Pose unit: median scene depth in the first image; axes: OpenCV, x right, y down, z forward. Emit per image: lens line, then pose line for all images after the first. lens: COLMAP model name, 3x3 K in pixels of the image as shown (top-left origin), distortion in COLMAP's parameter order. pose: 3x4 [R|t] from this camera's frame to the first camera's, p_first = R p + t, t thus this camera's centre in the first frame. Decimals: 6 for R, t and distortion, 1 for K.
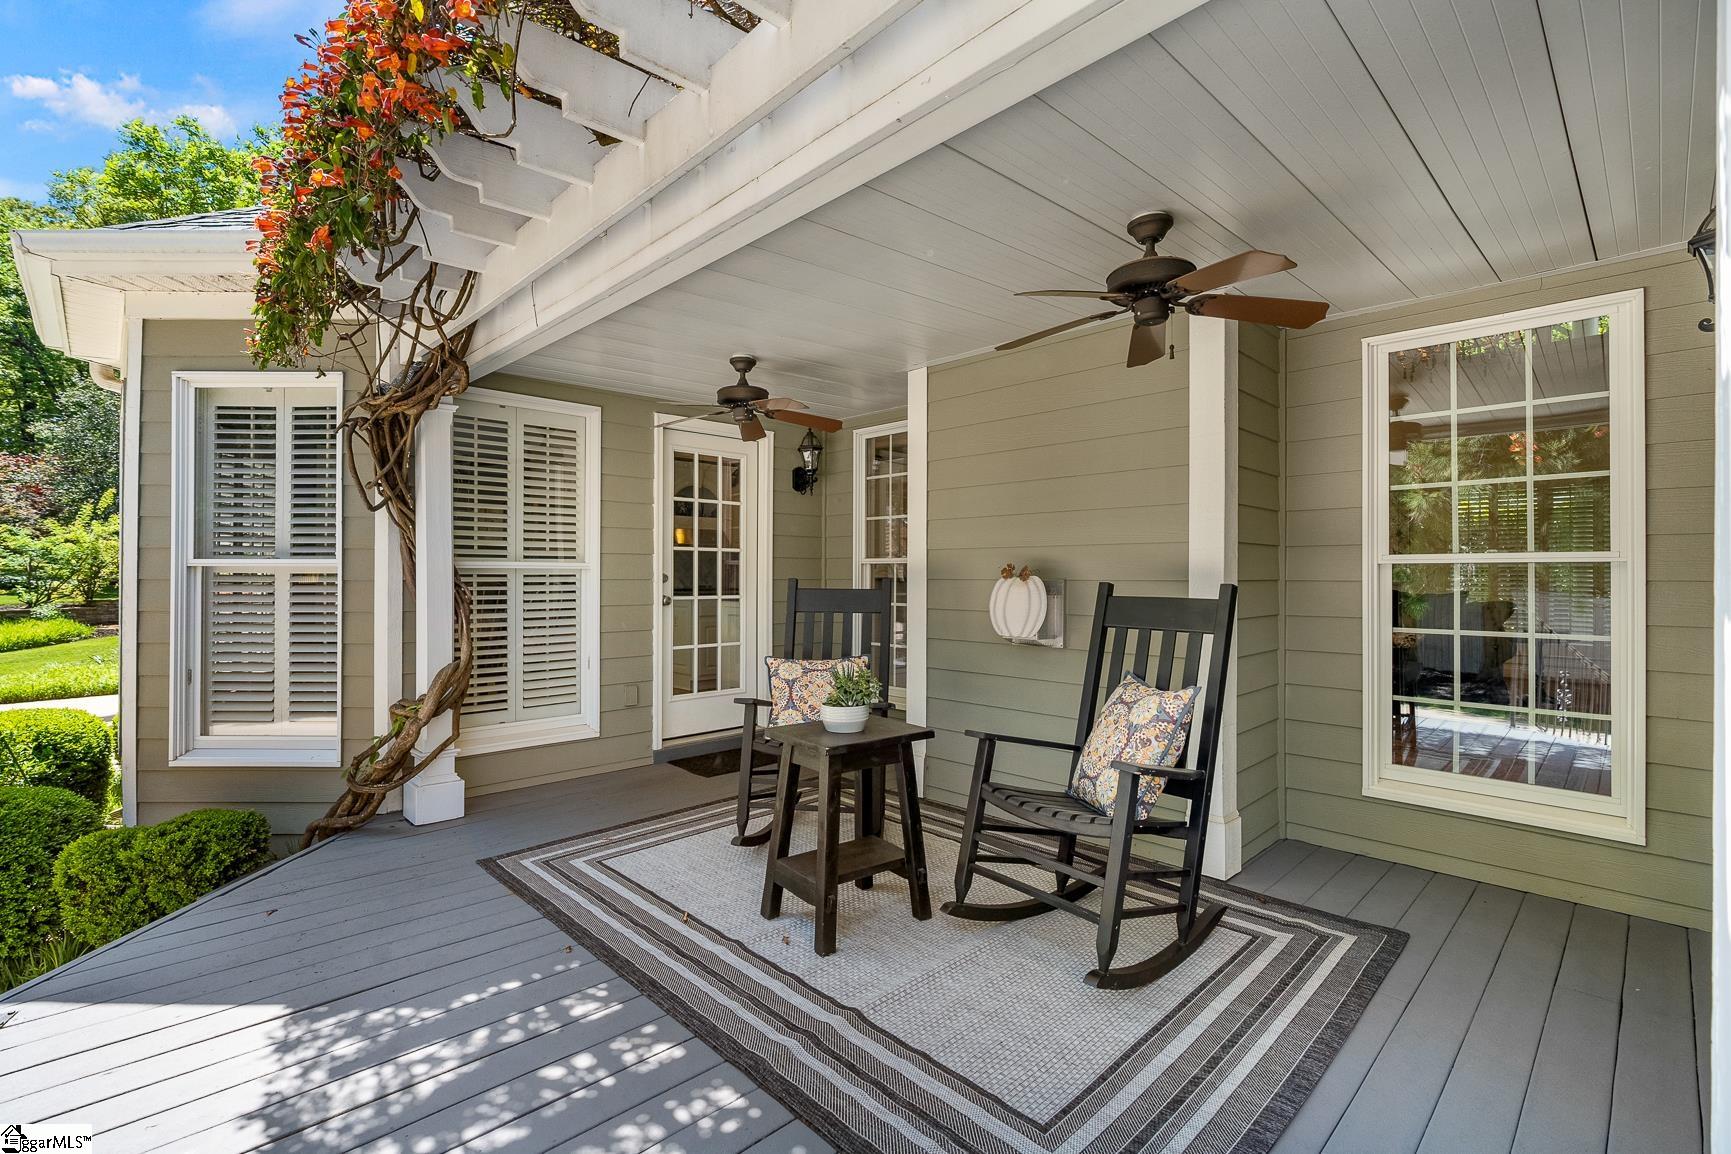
lens RADIAL K [[778.2, 0, 862.3], [0, 778.2, 574.3], [0, 0, 1]] dist [-0.000269, 0.000152]
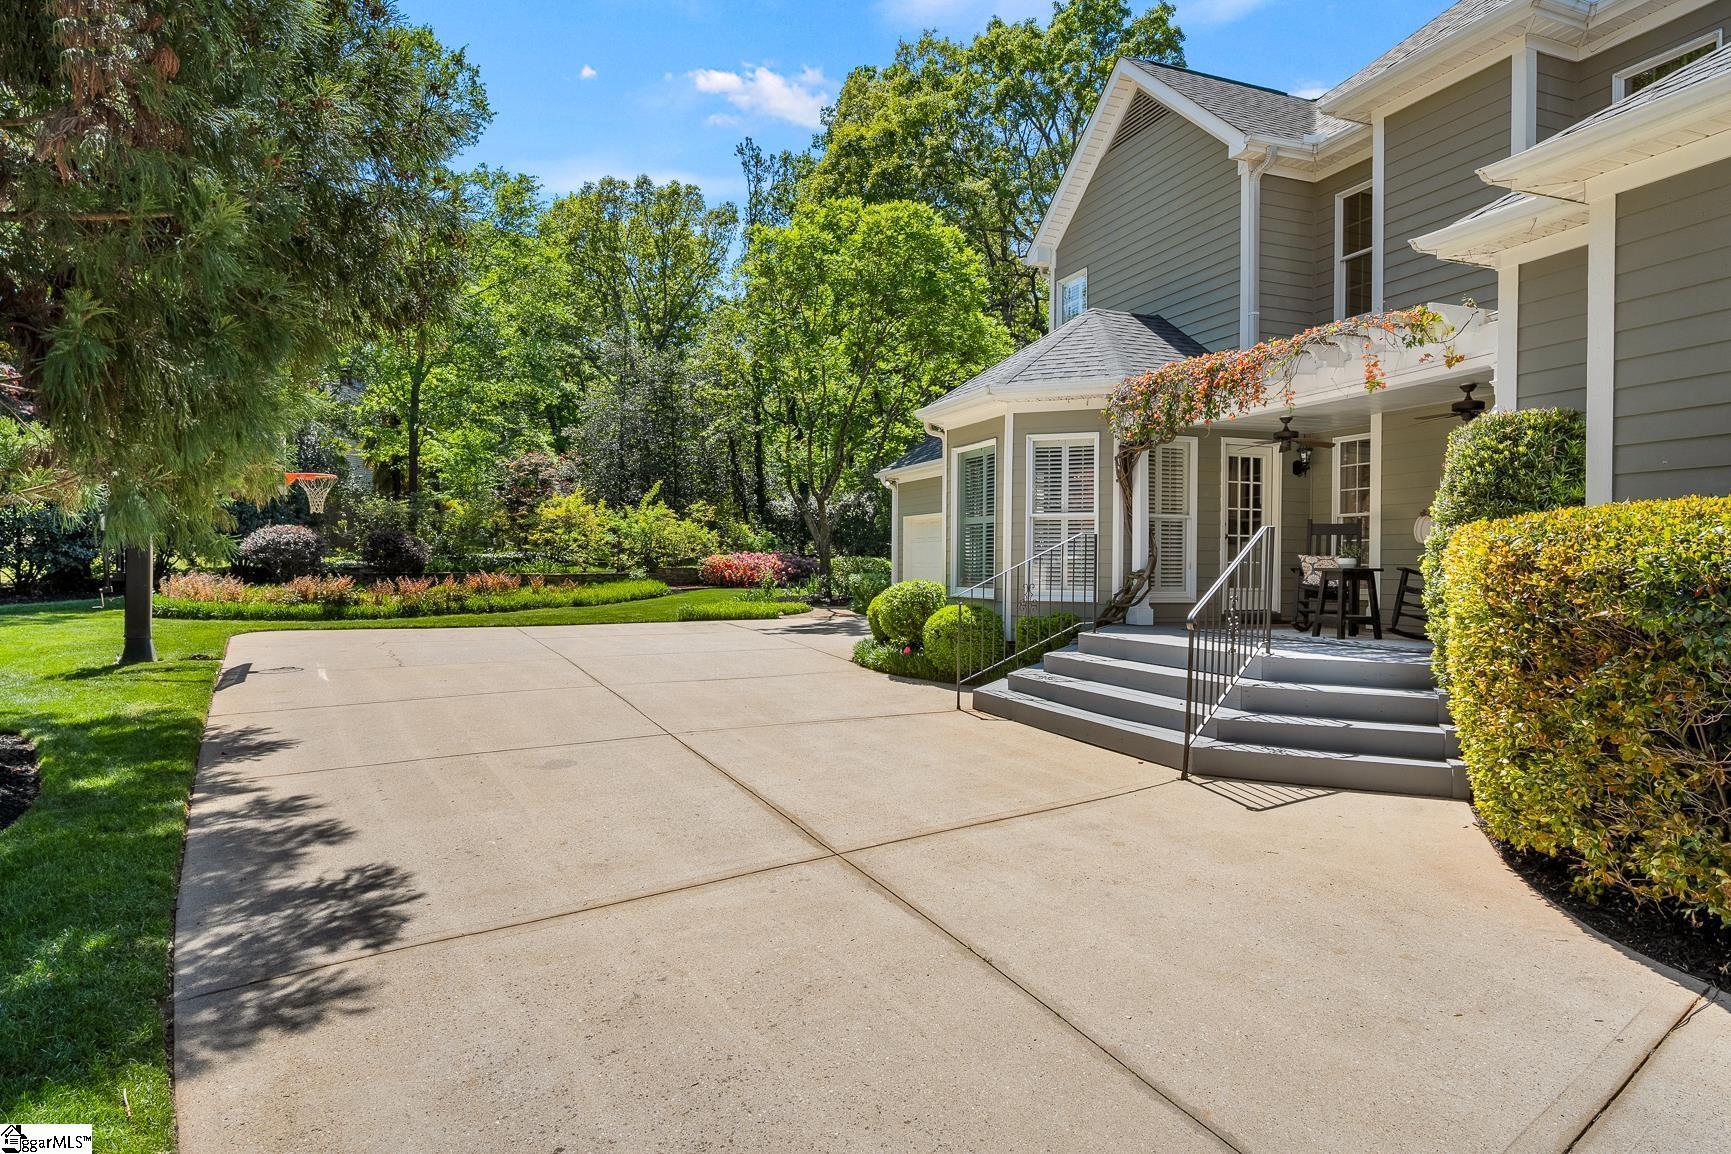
lens RADIAL K [[1019.4, 0, 863.9], [0, 1019.4, 566.6], [0, 0, 1]] dist [0.004192, 0.000614]
pose [[0.924706, -0.002227, -0.380676, -0.134980], [0.000504, 0.999989, -0.004625, 0.131349], [0.380682, 0.004085, 0.924697, -1.778581]]
